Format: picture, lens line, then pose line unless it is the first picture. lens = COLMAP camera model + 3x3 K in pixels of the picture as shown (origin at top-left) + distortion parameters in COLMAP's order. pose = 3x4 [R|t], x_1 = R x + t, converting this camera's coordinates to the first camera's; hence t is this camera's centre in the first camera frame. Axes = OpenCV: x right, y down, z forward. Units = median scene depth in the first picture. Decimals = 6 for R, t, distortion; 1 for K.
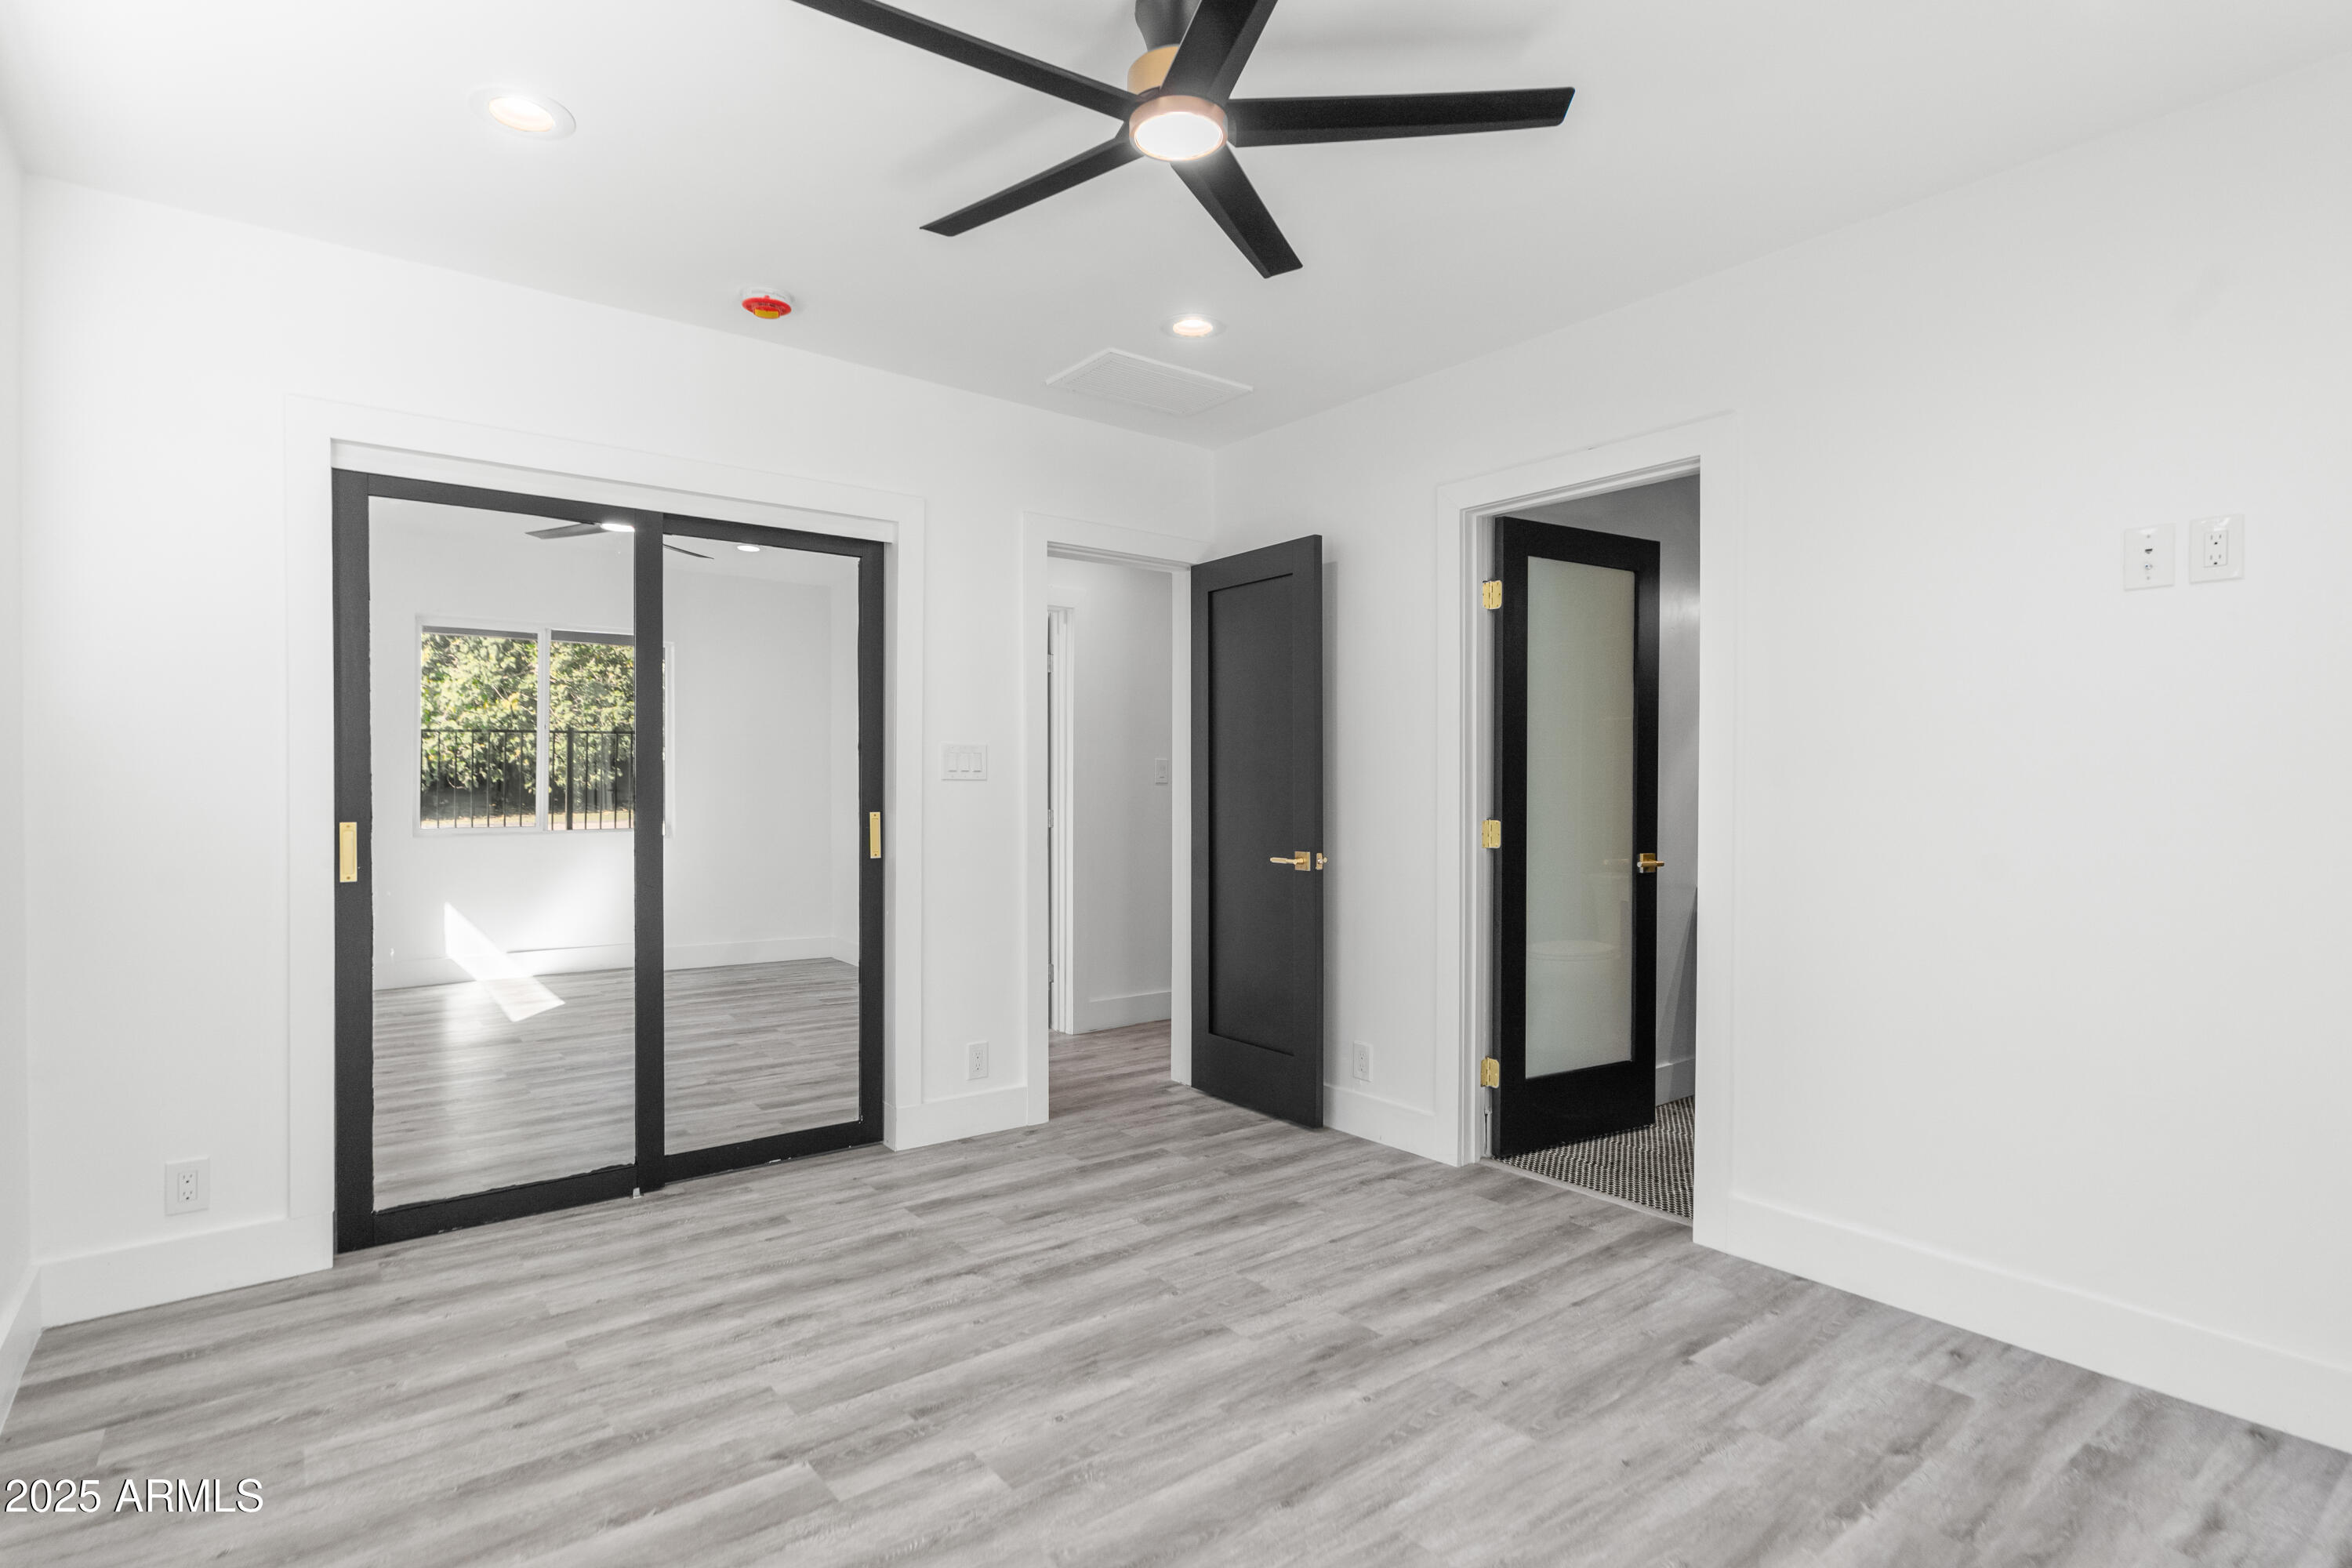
lens RADIAL K [[1185.5, 0, 1176.0], [0, 1185.5, 784.0], [0, 0, 1]] dist [0.002218, 0.000201]
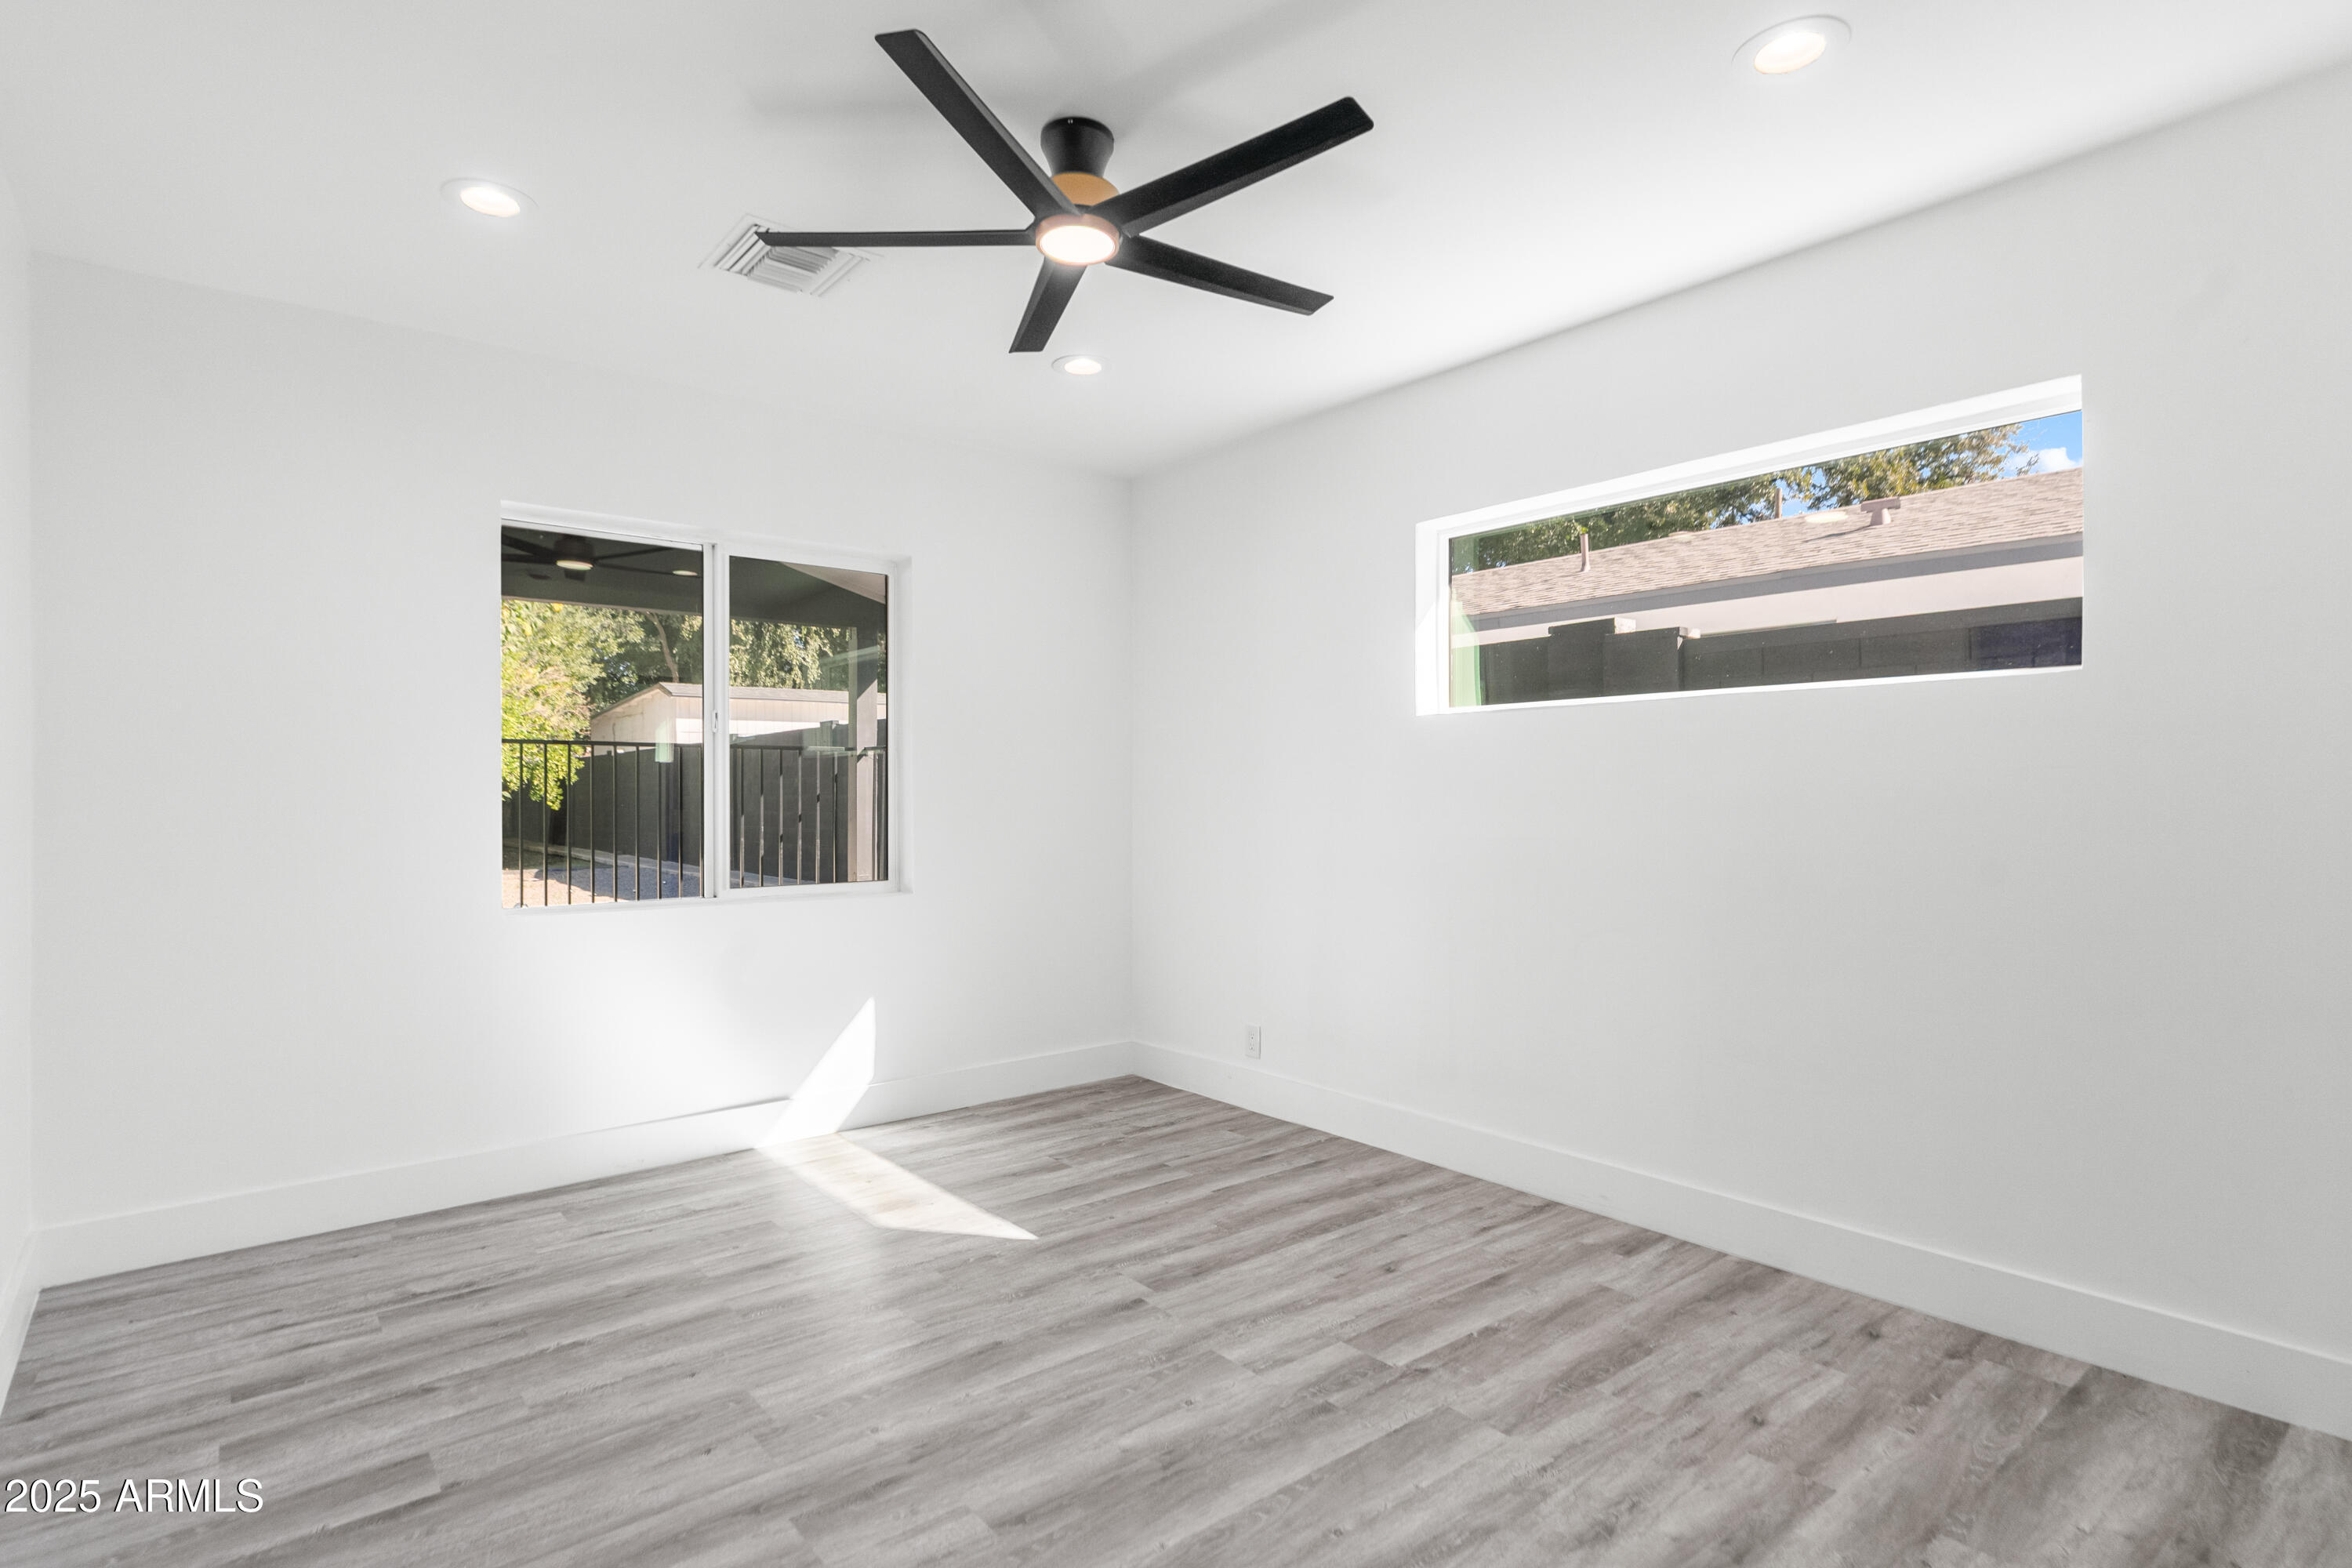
lens RADIAL K [[1185.5, 0, 1176.0], [0, 1185.5, 784.0], [0, 0, 1]] dist [0.002218, 0.000201]
pose [[-0.999646, 0.000740, -0.026595, -0.060143], [0.001096, 0.999910, -0.013382, 0.008537], [0.026582, -0.013407, -0.999557, 2.046547]]
